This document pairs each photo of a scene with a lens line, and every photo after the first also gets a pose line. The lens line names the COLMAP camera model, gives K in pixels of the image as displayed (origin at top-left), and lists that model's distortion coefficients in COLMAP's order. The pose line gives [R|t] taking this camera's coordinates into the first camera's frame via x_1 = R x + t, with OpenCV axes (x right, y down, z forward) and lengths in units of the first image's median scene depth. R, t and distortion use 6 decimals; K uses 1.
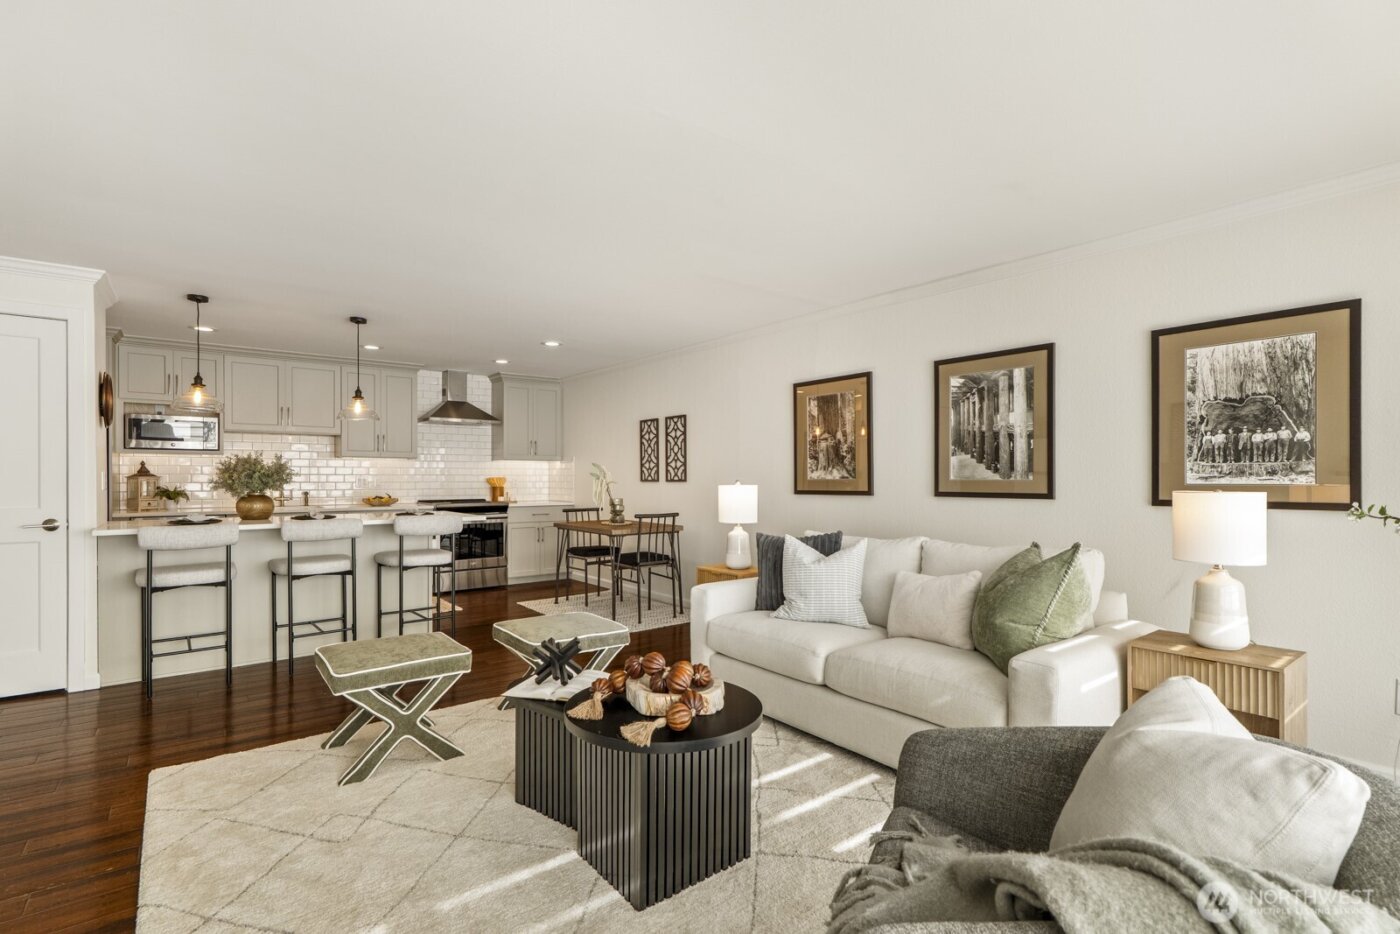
lens RADIAL K [[649.7, 0, 698.8], [0, 649.7, 480.1], [0, 0, 1]] dist [0.008530, -0.004638]
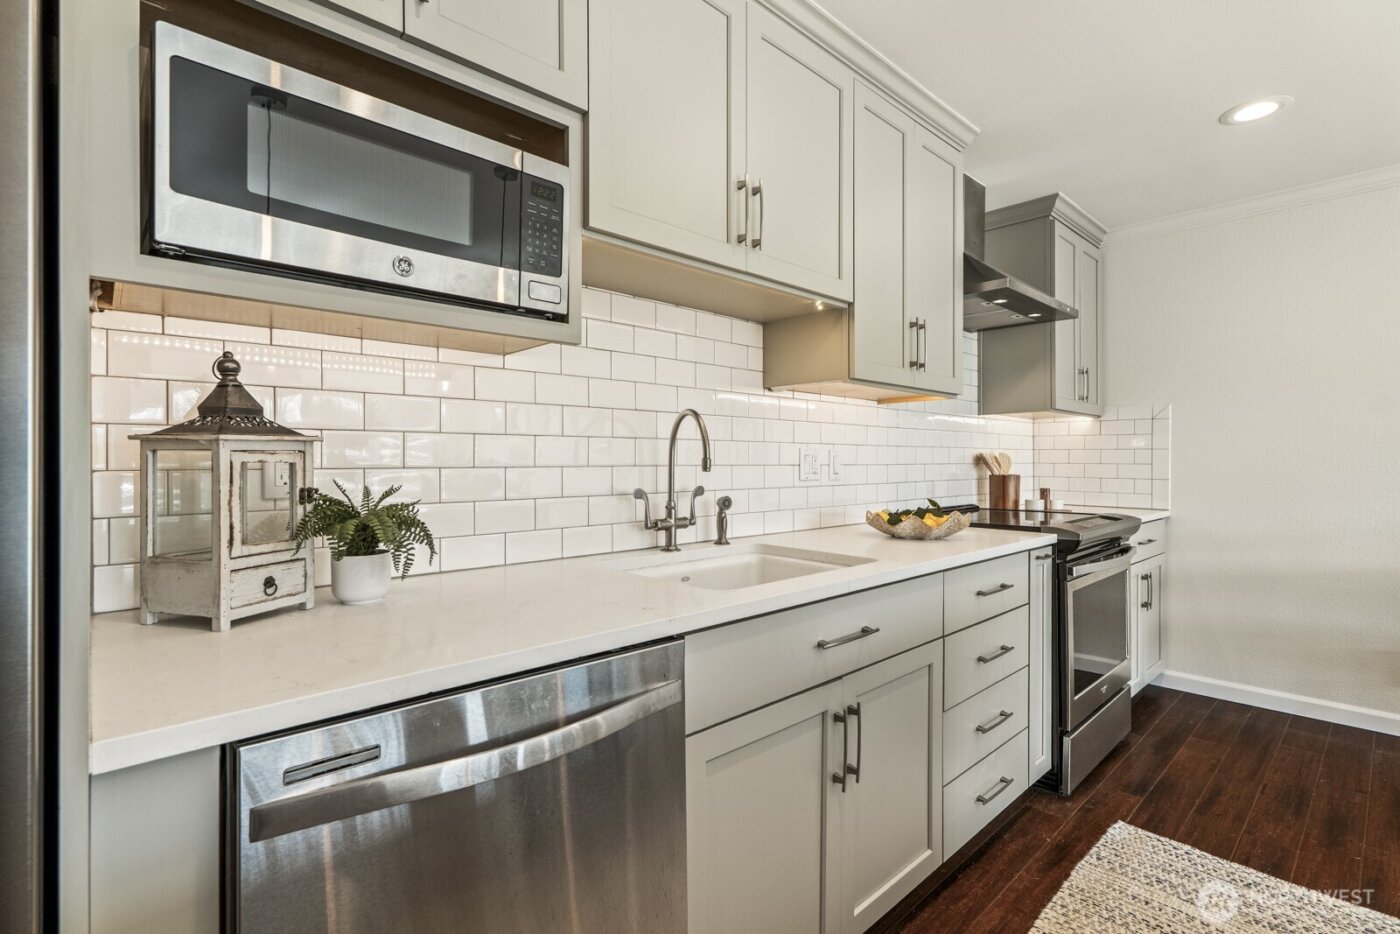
lens RADIAL K [[649.7, 0, 702.1], [0, 649.7, 462.1], [0, 0, 1]] dist [0.008530, -0.004638]
pose [[0.997083, -0.003965, 0.076220, -0.873366], [0.004250, 0.999985, -0.003571, 0.003954], [-0.076205, 0.003885, 0.997085, 0.960898]]
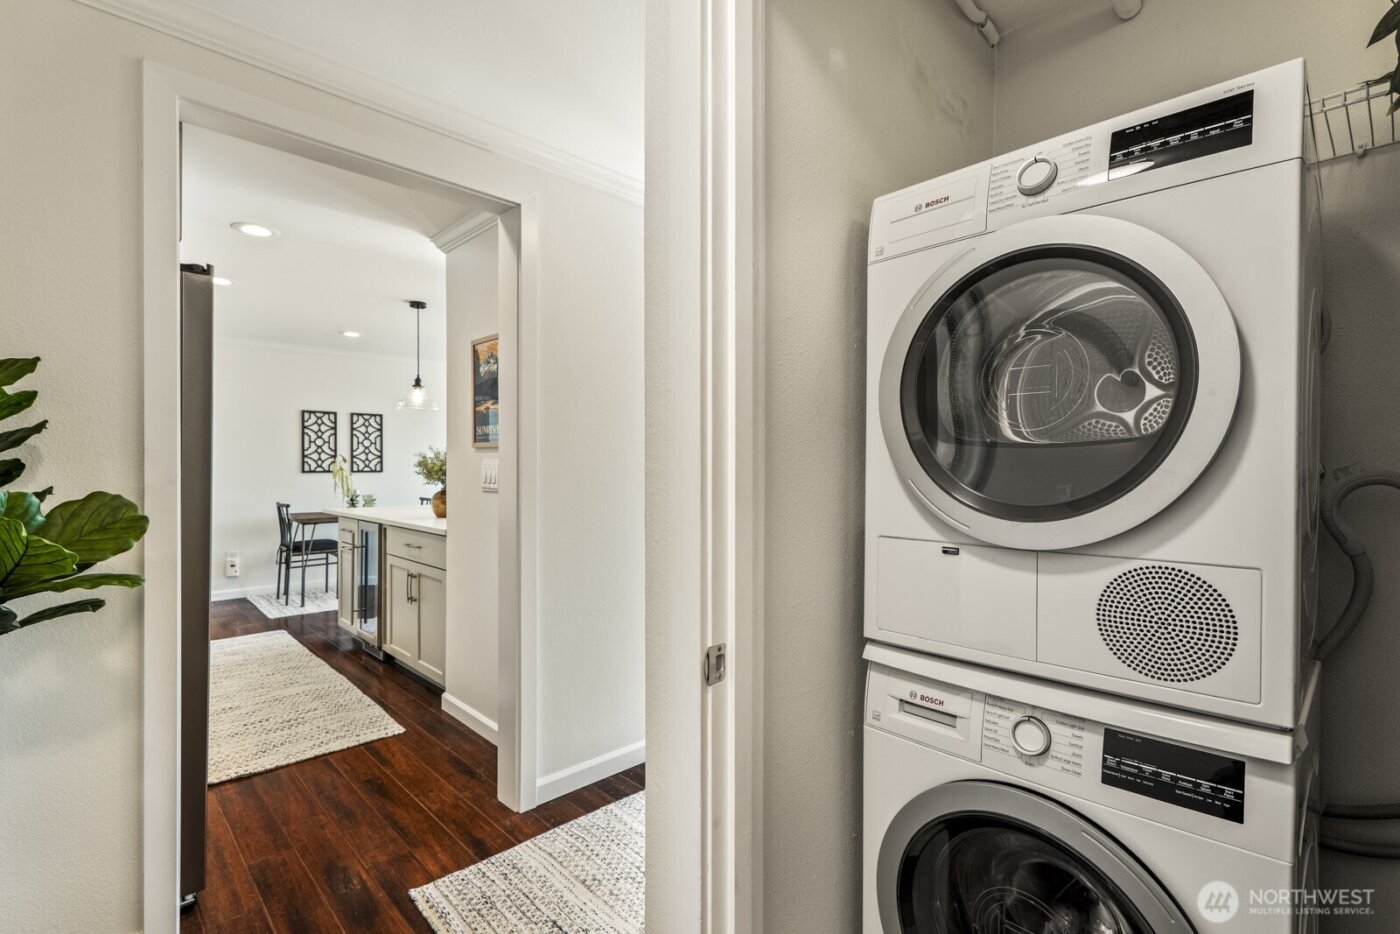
lens RADIAL K [[649.7, 0, 701.2], [0, 649.7, 474.9], [0, 0, 1]] dist [0.008530, -0.004638]
pose [[-0.099957, -0.013526, 0.994900, -1.554476], [-0.001083, 0.999908, 0.013486, -0.011594], [-0.994991, 0.000271, -0.099963, 0.697377]]
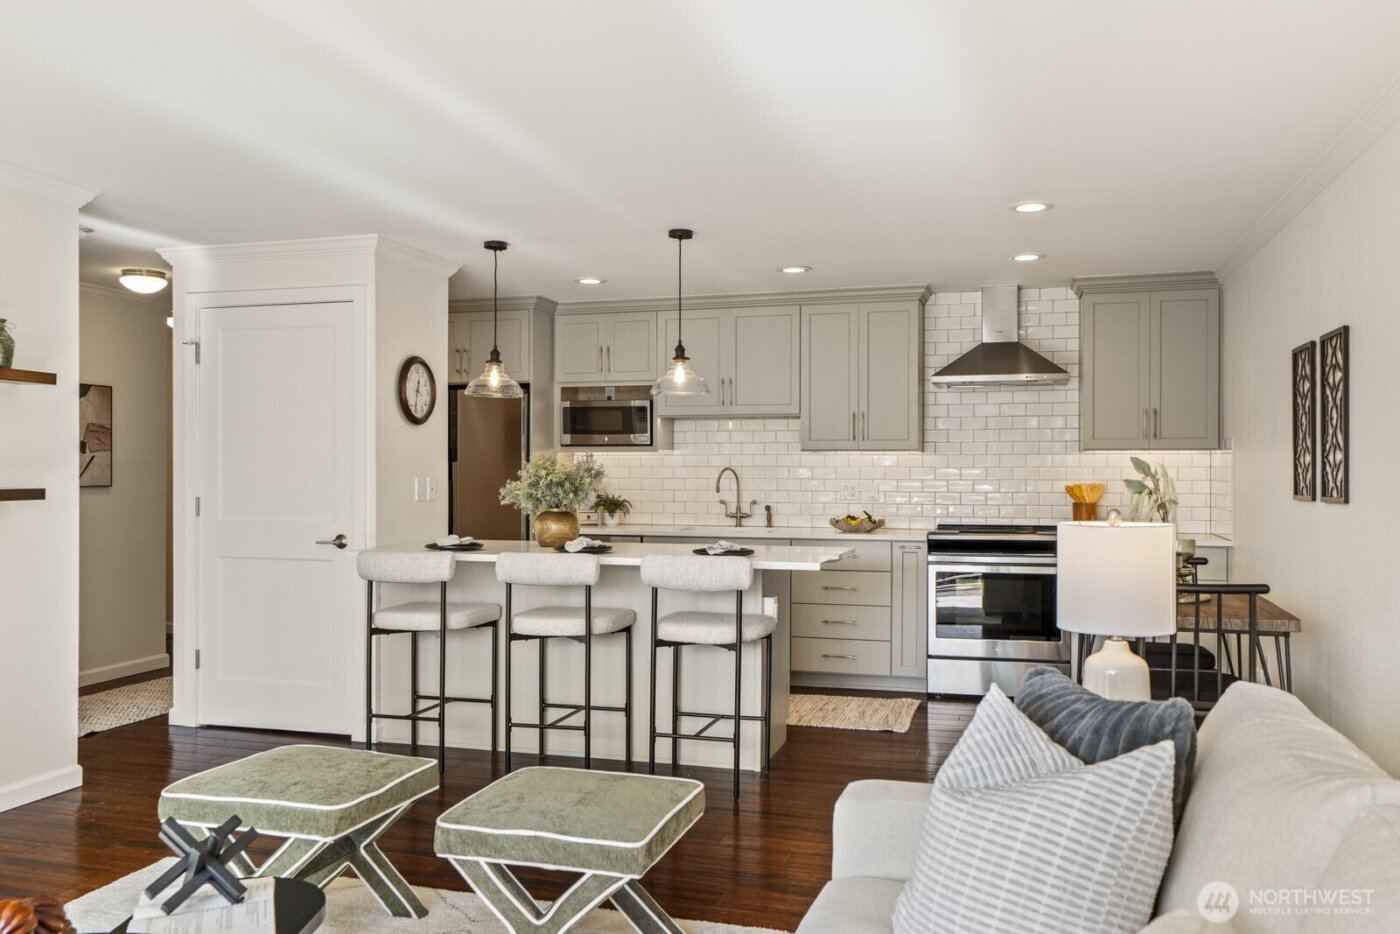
lens RADIAL K [[1123.3, 0, 697.0], [0, 1123.3, 470.0], [0, 0, 1]] dist [-0.019479, 0.014799]
pose [[0.580547, -0.001284, -0.814226, 0.365858], [-0.005295, 0.999972, -0.005353, -0.015001], [0.814210, 0.007419, 0.580524, 0.401808]]
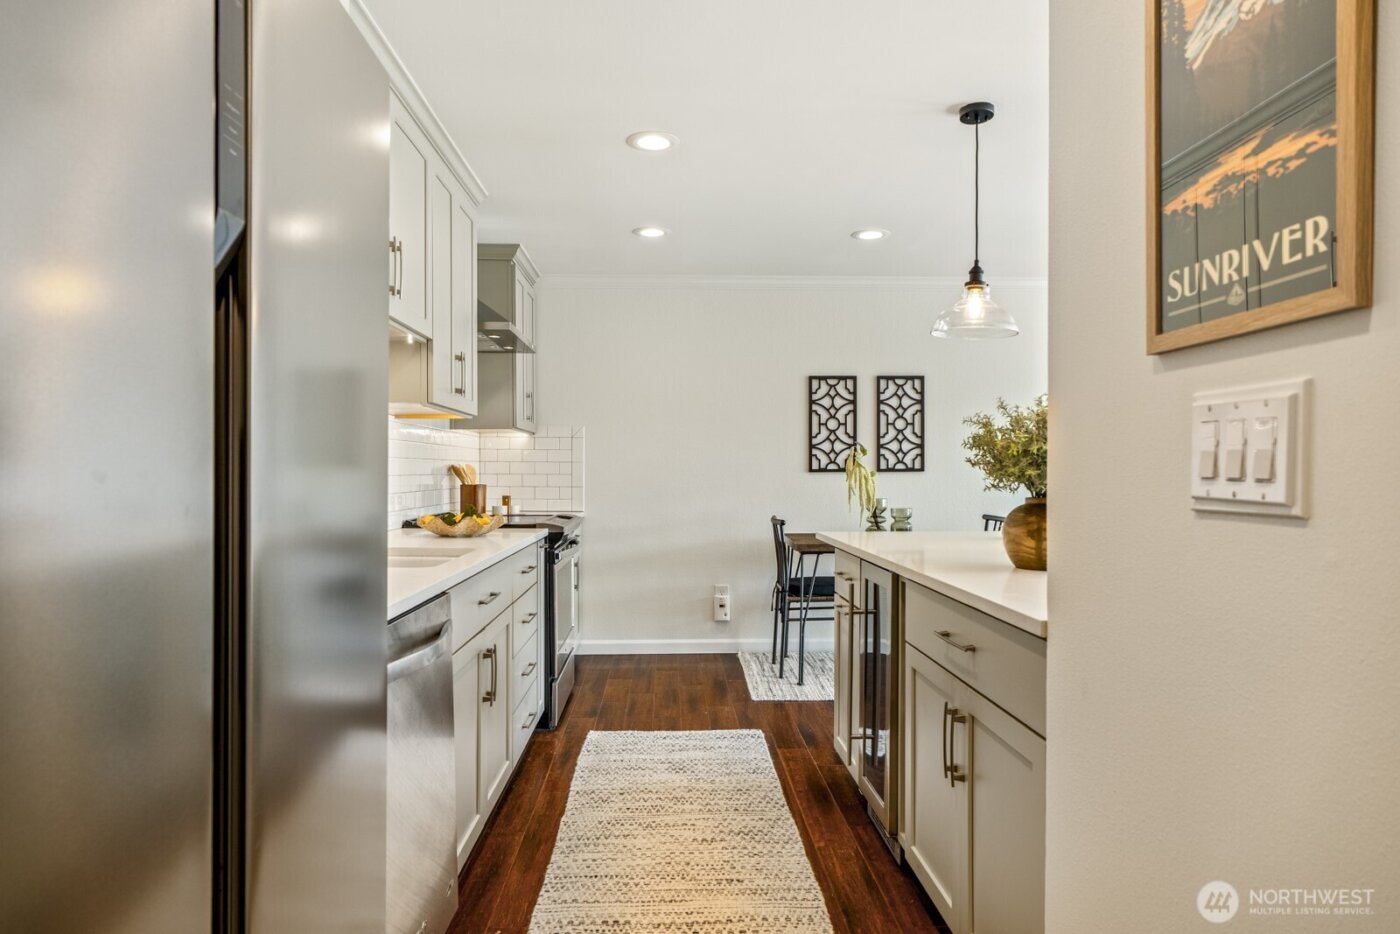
lens RADIAL K [[842.2, 0, 701.0], [0, 842.2, 479.8], [0, 0, 1]] dist [-0.004920, 0.007744]
pose [[0.593580, -0.009563, 0.804718, -1.135063], [0.003765, 0.999951, 0.009106, 0.002987], [-0.804766, -0.002376, 0.593587, 0.825088]]
